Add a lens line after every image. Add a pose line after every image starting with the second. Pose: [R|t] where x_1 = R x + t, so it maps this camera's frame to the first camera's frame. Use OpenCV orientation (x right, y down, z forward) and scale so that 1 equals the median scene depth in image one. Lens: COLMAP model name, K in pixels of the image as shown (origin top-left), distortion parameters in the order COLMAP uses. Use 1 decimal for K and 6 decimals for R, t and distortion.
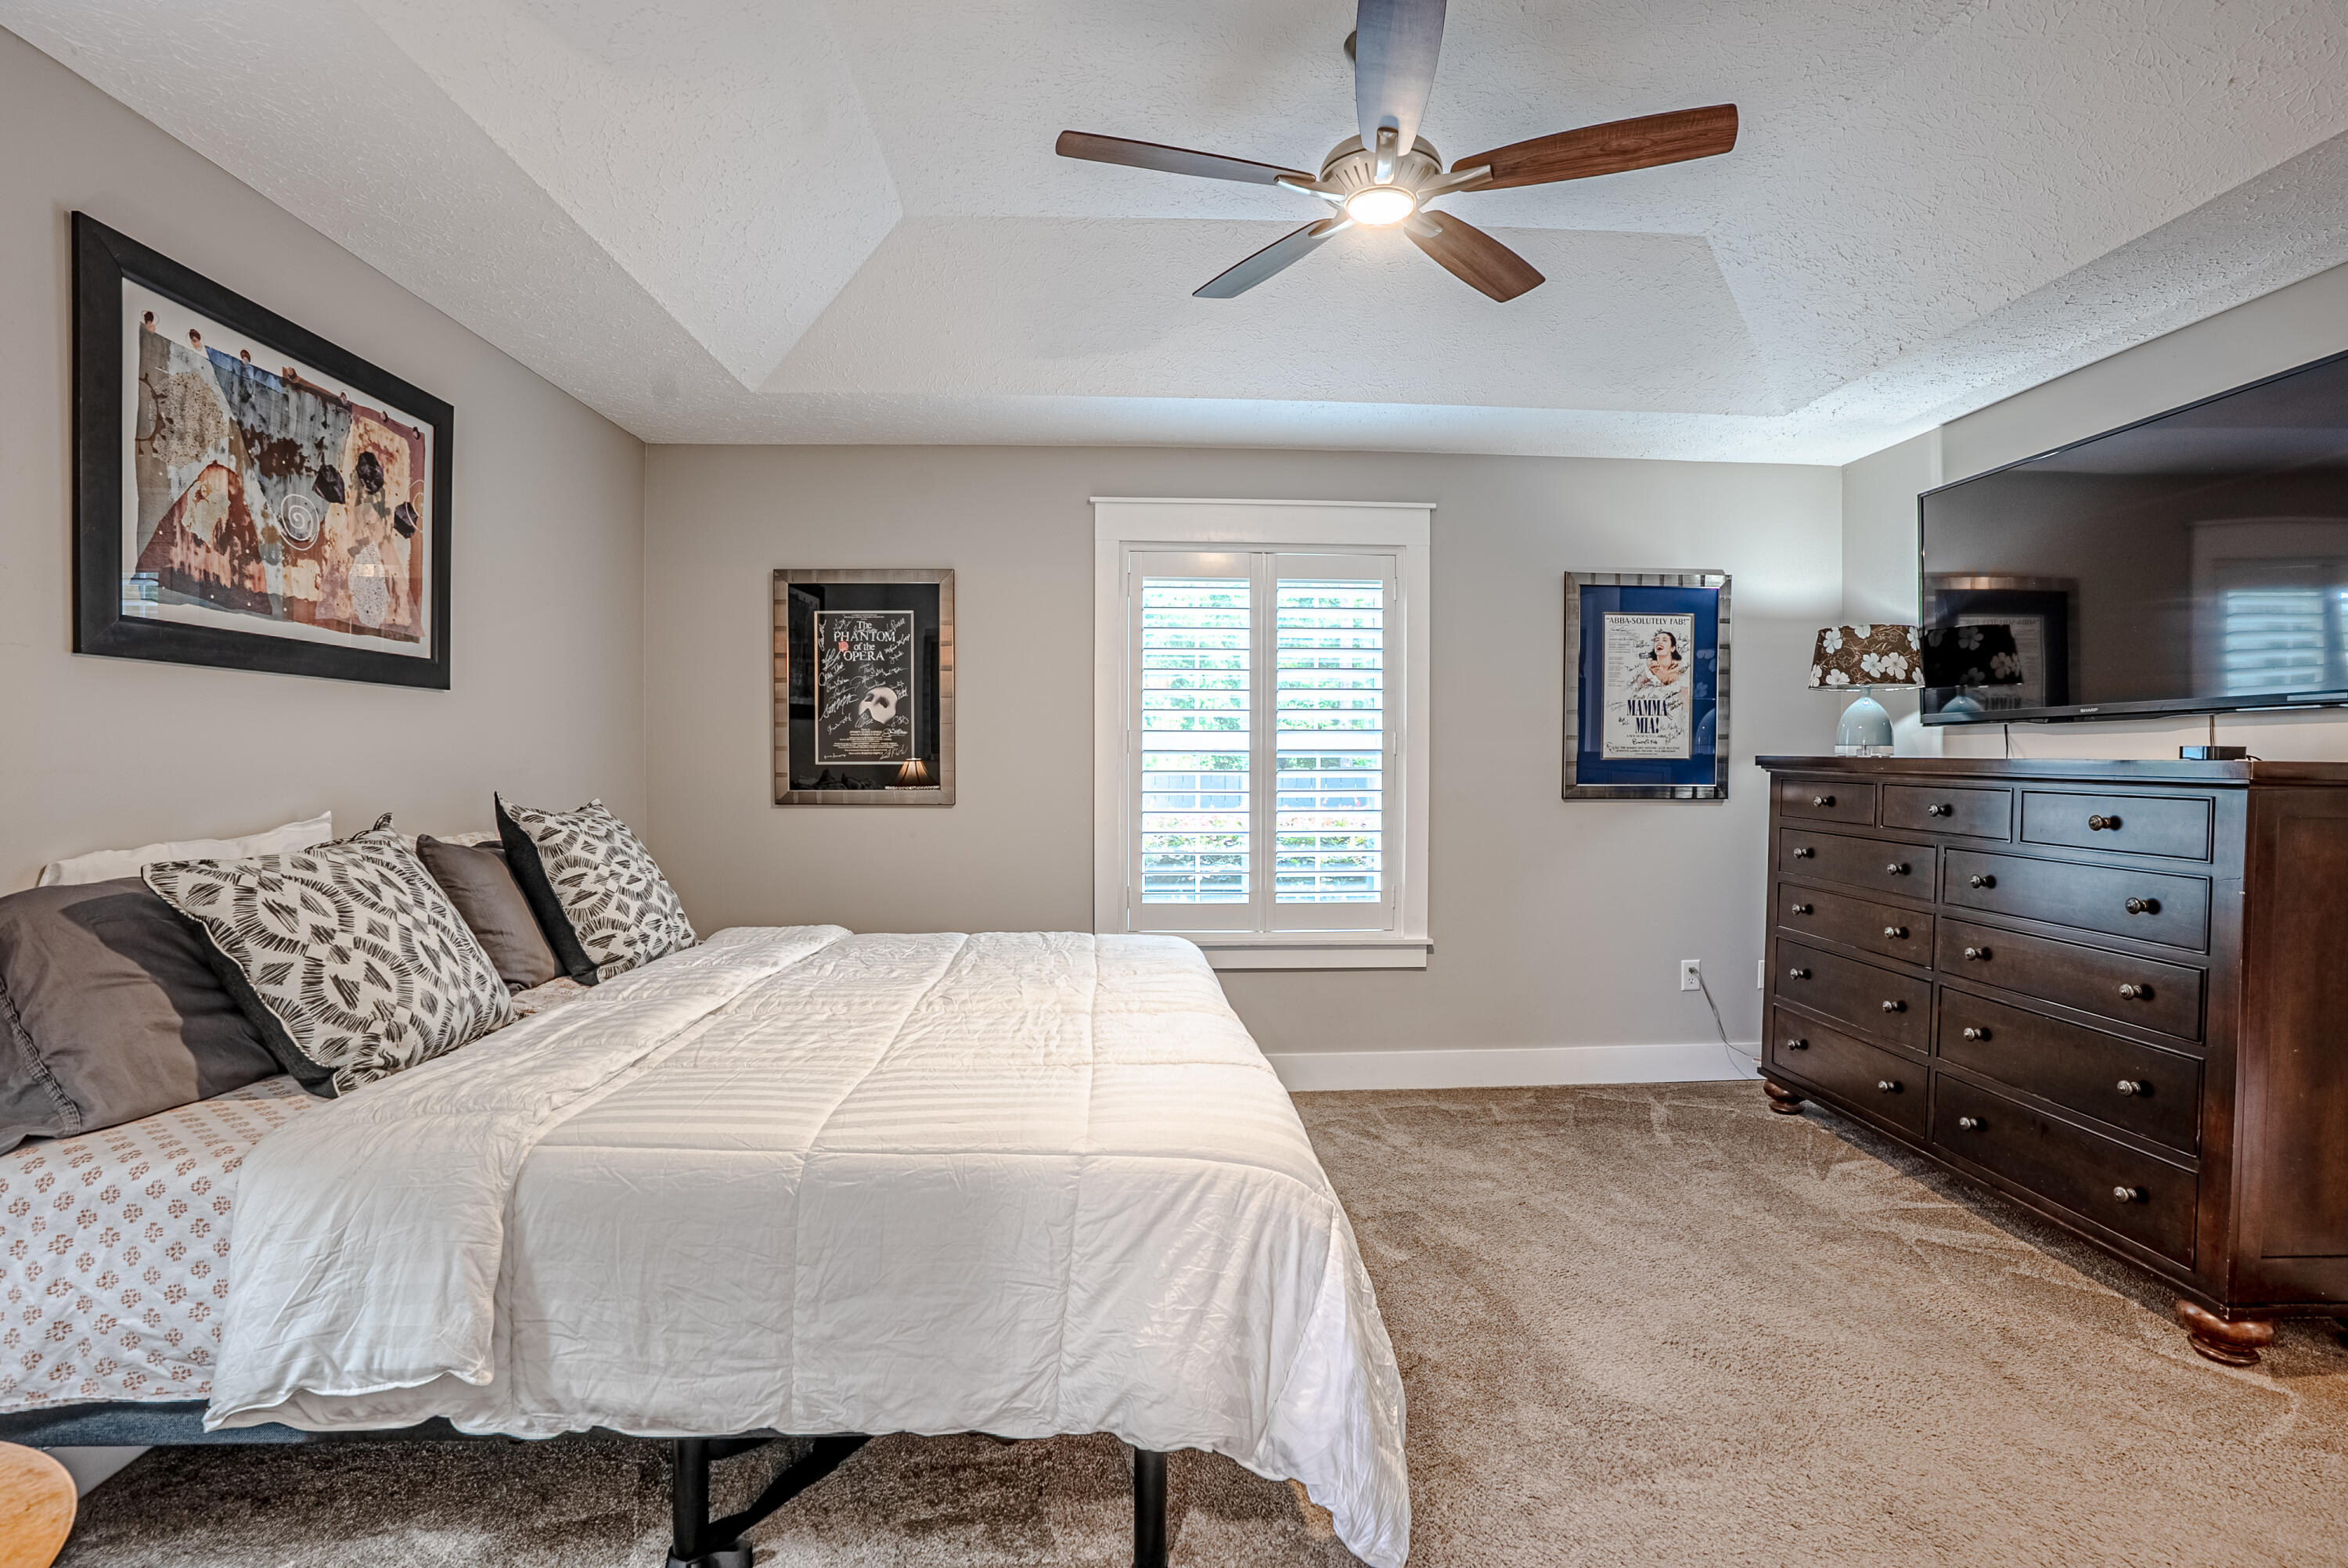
lens RADIAL K [[1125.9, 0, 1186.6], [0, 1125.9, 773.3], [0, 0, 1]] dist [-0.067608, 0.024420]
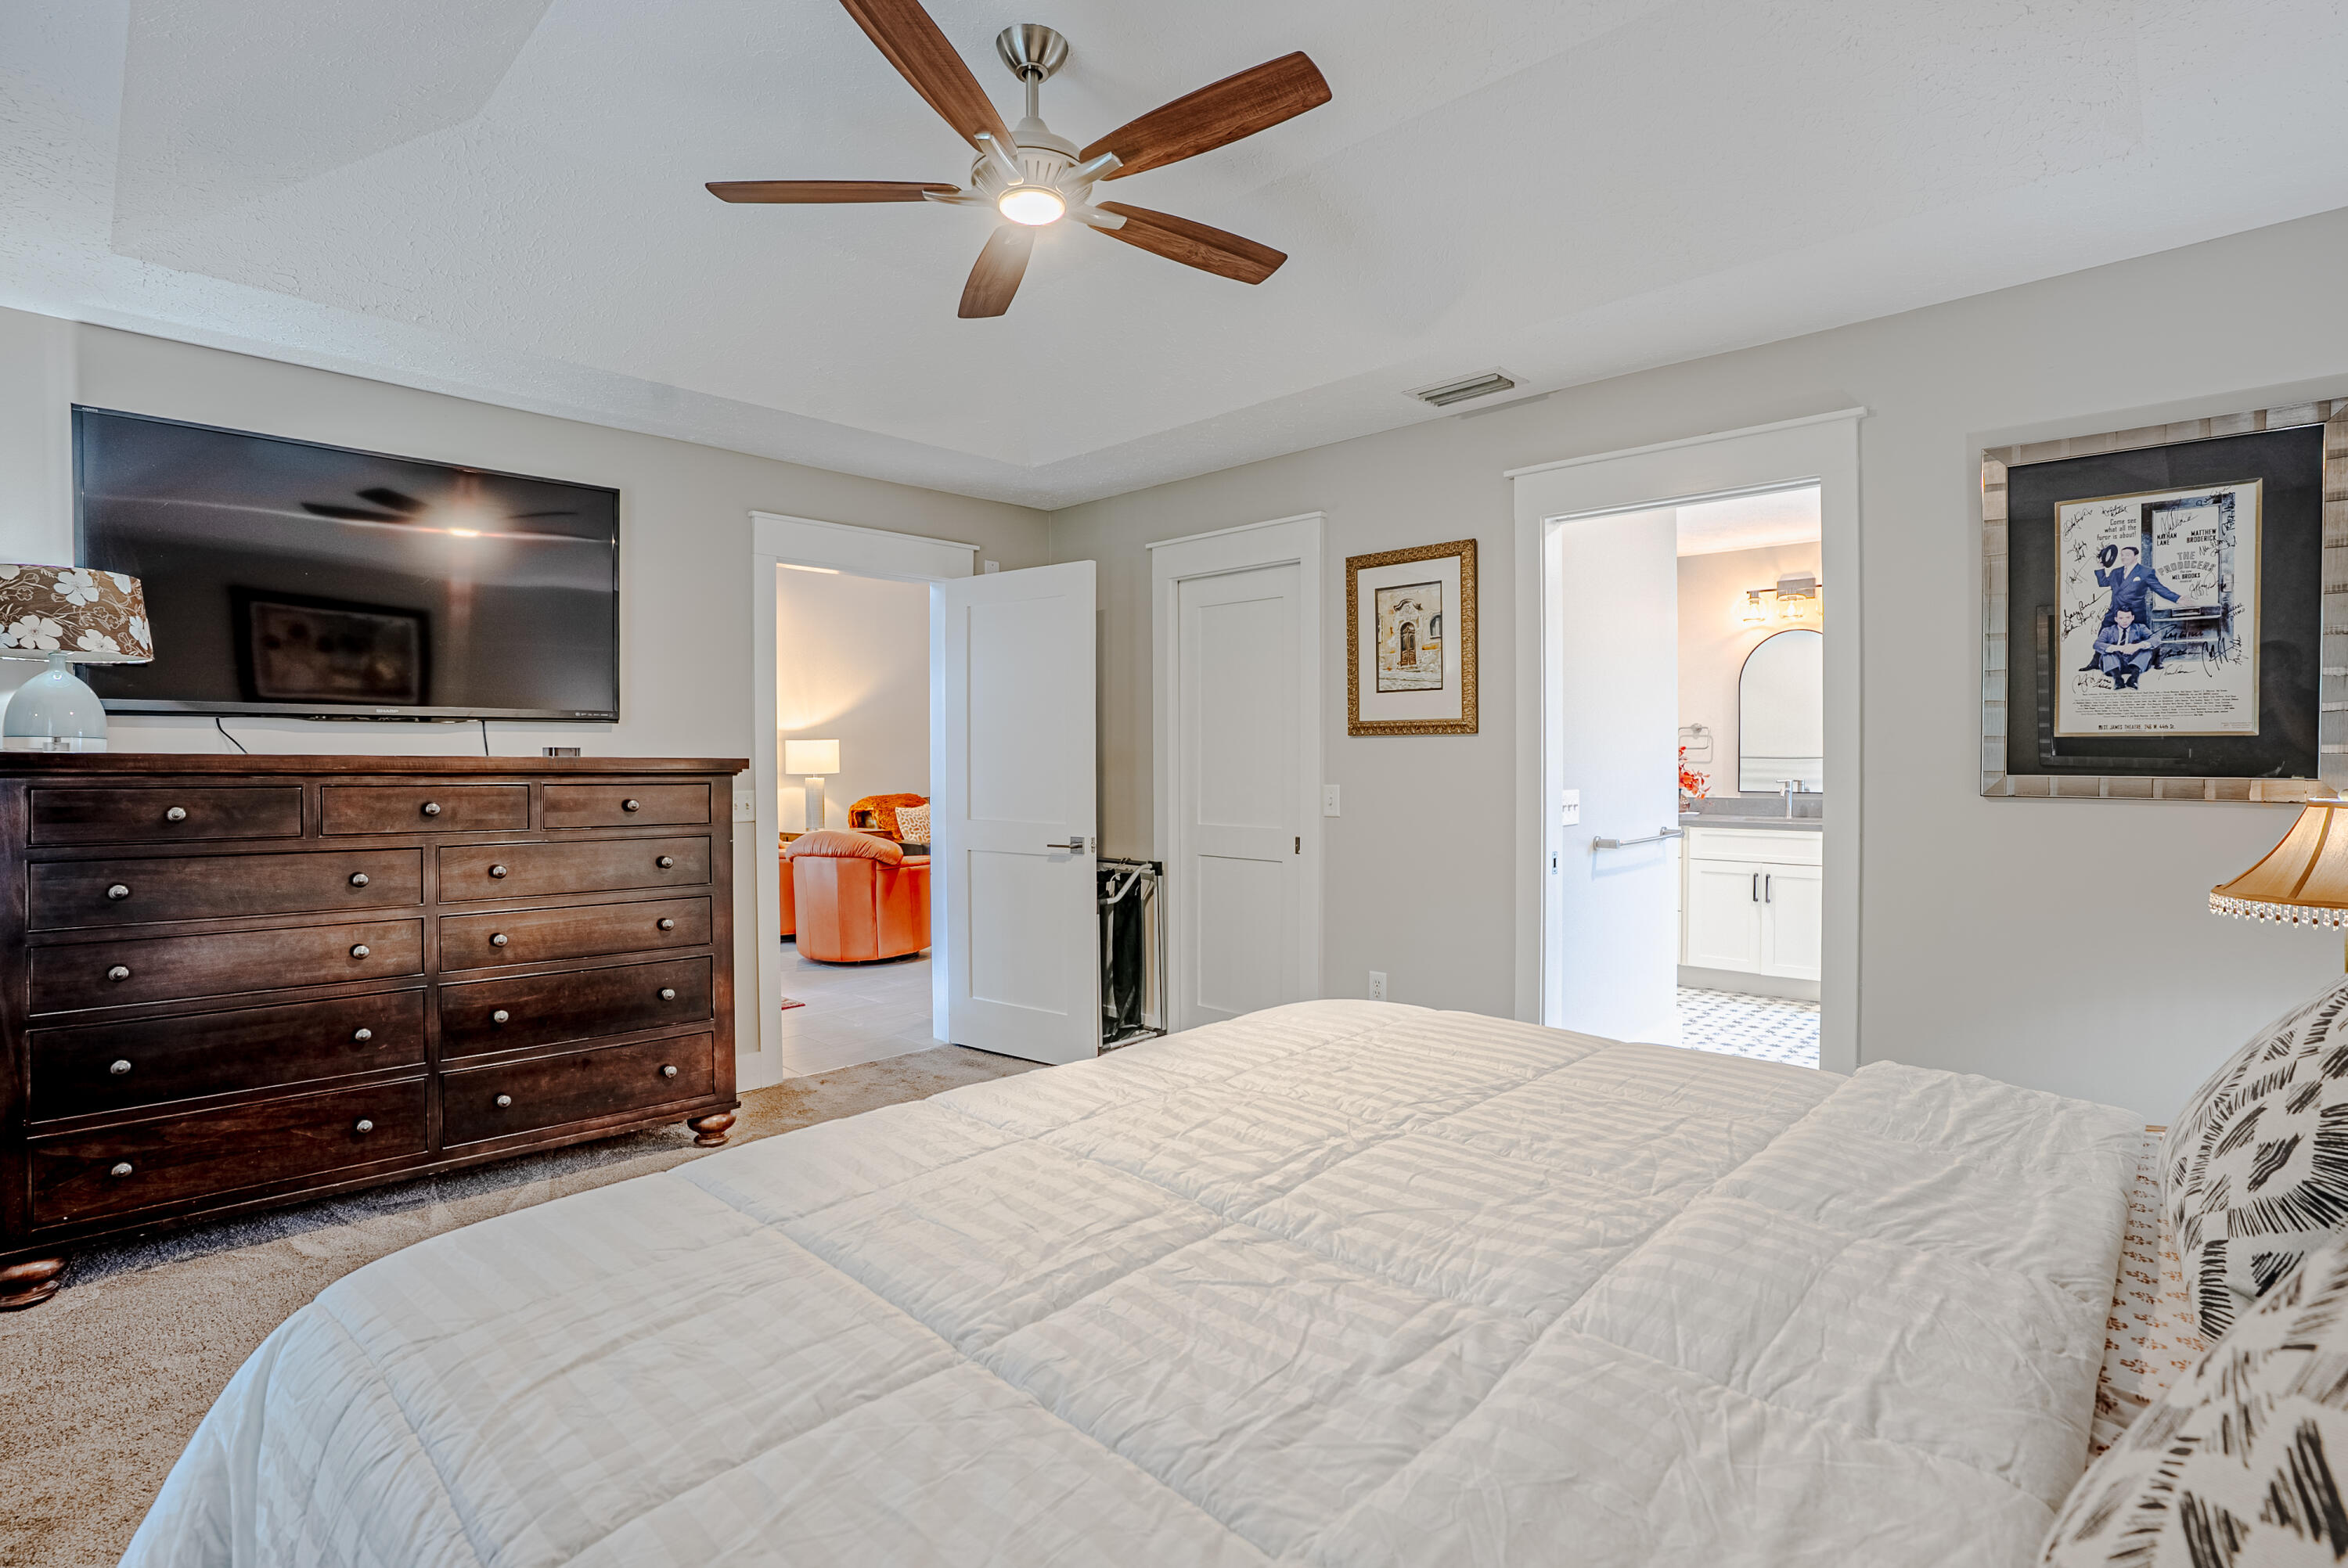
lens RADIAL K [[1125.9, 0, 1186.6], [0, 1125.9, 773.3], [0, 0, 1]] dist [-0.067608, 0.024420]
pose [[-0.698815, -0.027969, 0.714755, -0.420286], [-0.003213, 0.999348, 0.035964, -0.032455], [-0.715295, 0.022836, -0.698449, 1.060497]]
